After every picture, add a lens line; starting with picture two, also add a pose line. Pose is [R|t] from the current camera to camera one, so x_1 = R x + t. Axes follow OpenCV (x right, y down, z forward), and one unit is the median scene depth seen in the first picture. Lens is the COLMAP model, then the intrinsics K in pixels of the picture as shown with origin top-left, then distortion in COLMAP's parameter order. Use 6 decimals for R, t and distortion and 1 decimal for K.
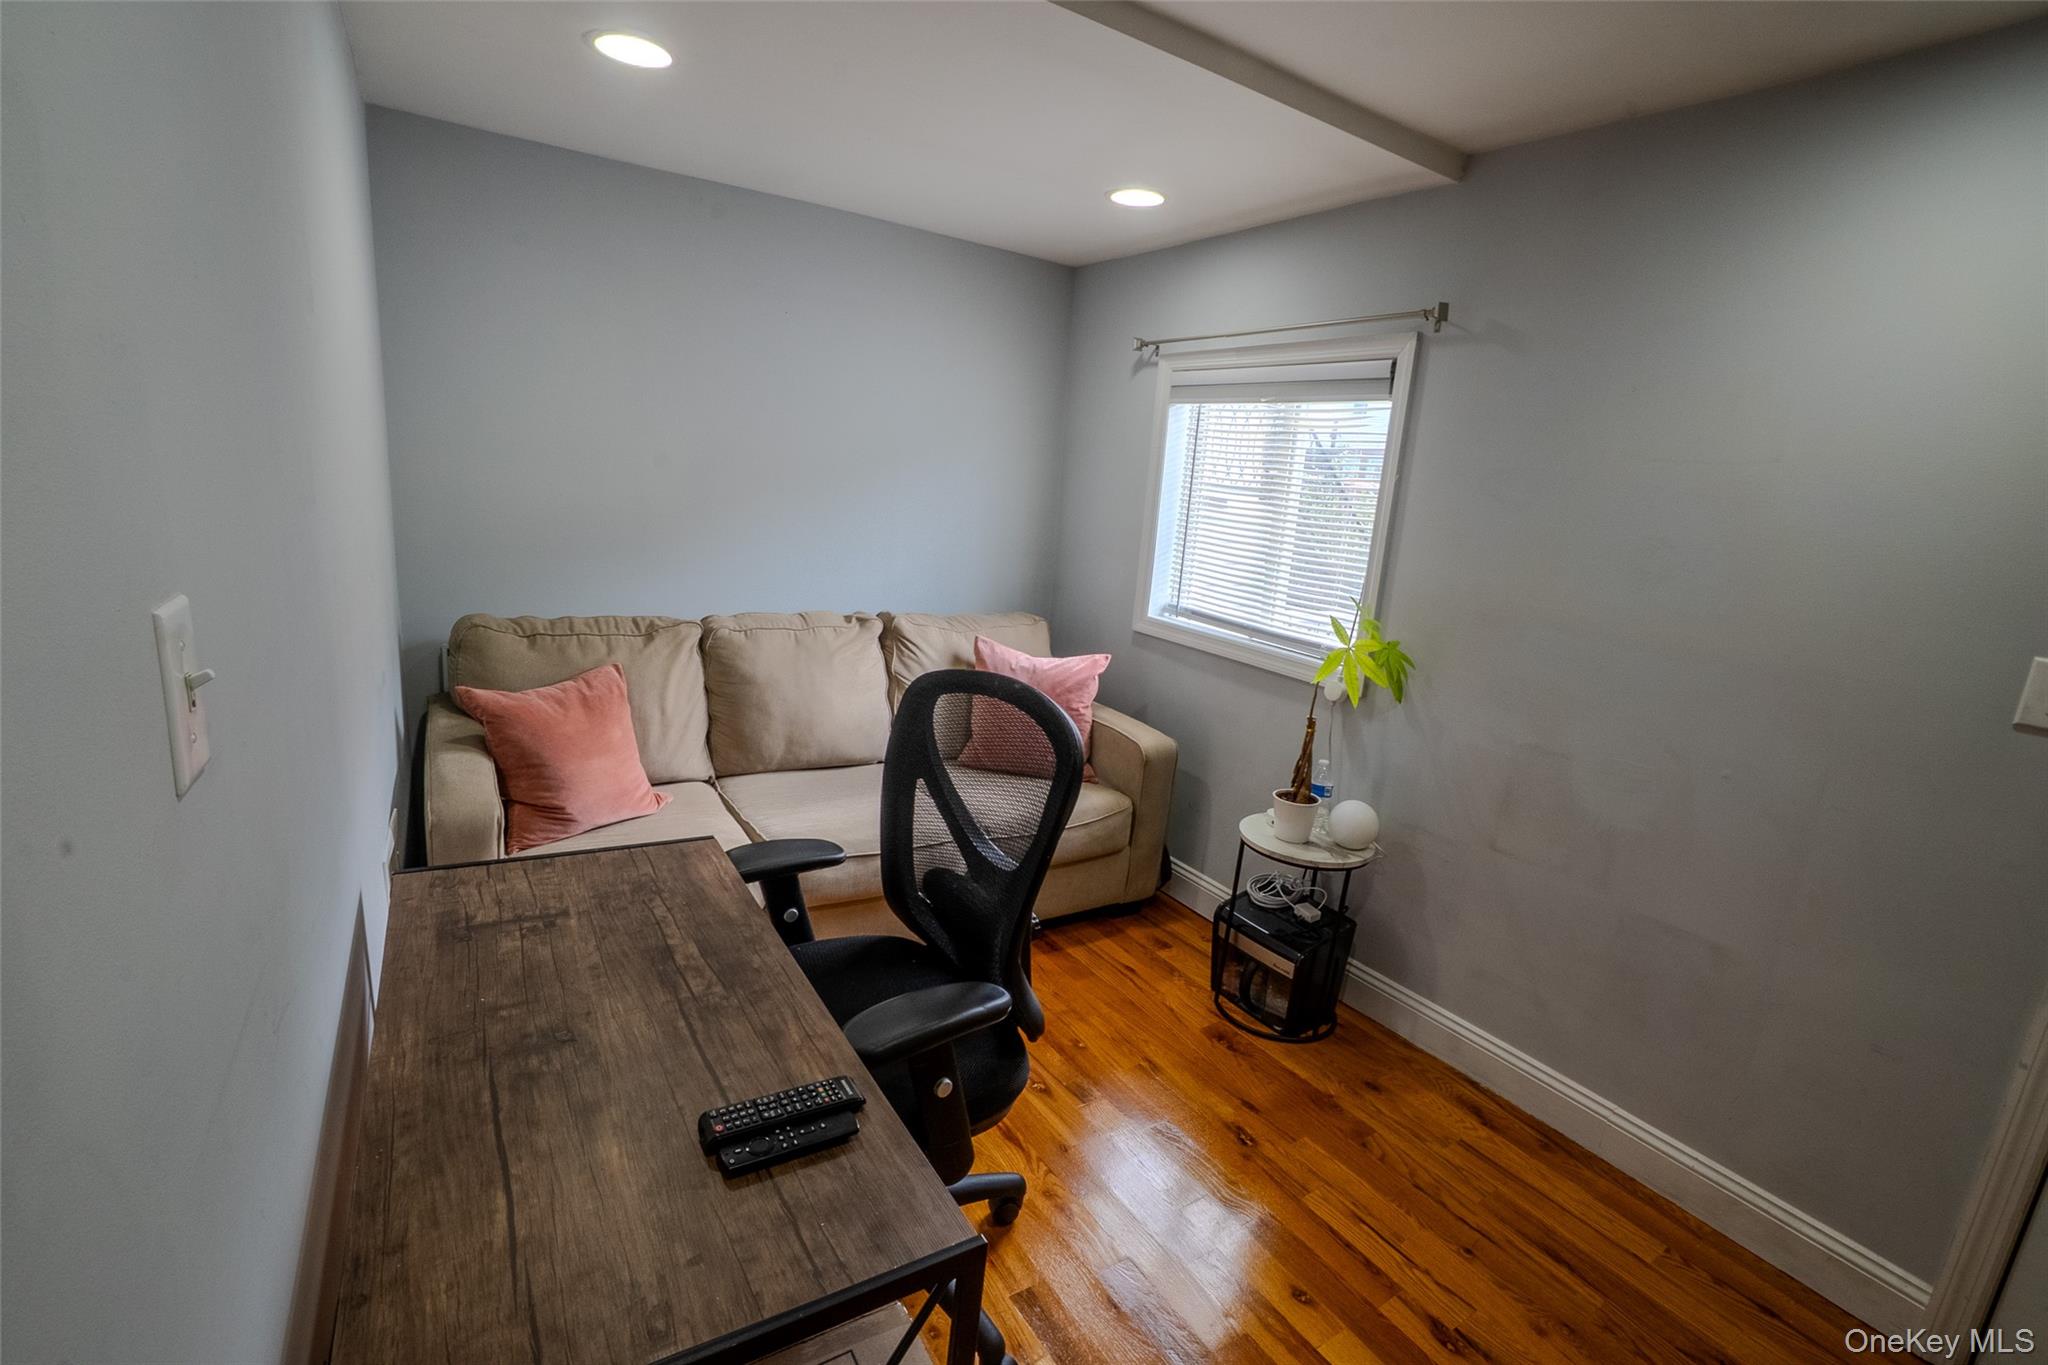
lens RADIAL K [[910.6, 0, 1029.3], [0, 910.6, 687.4], [0, 0, 1]] dist [-0.024259, 0.000452]
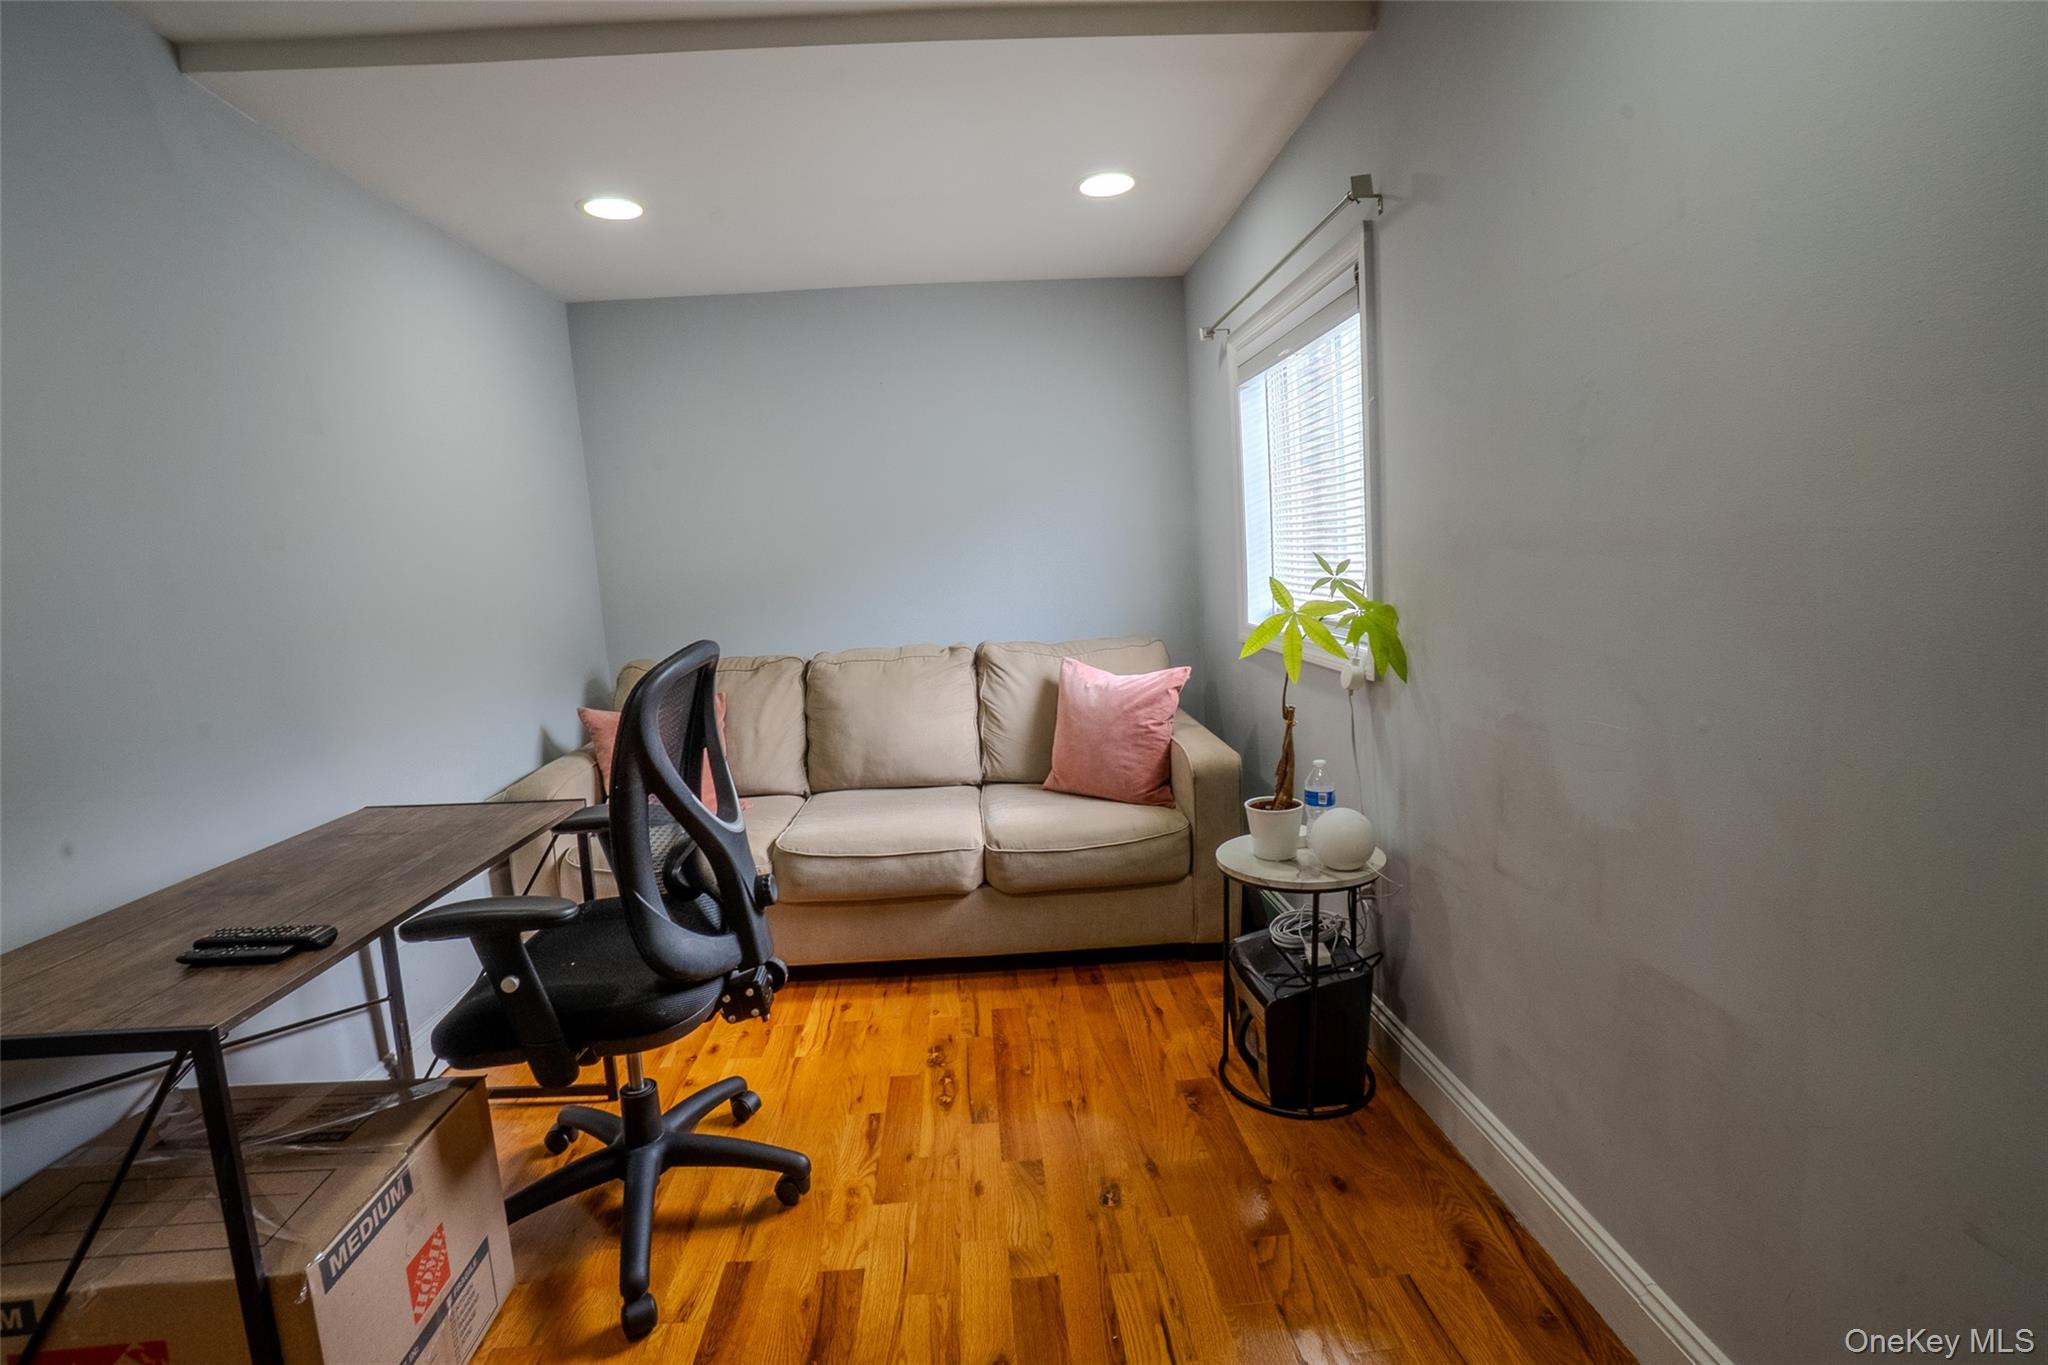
lens RADIAL K [[910.6, 0, 1020.0], [0, 910.6, 682.4], [0, 0, 1]] dist [-0.024259, 0.000452]
pose [[0.854103, -0.065160, -0.516006, 0.481537], [0.010970, 0.994157, -0.107382, 0.088482], [0.519988, 0.086054, 0.849828, 0.160267]]
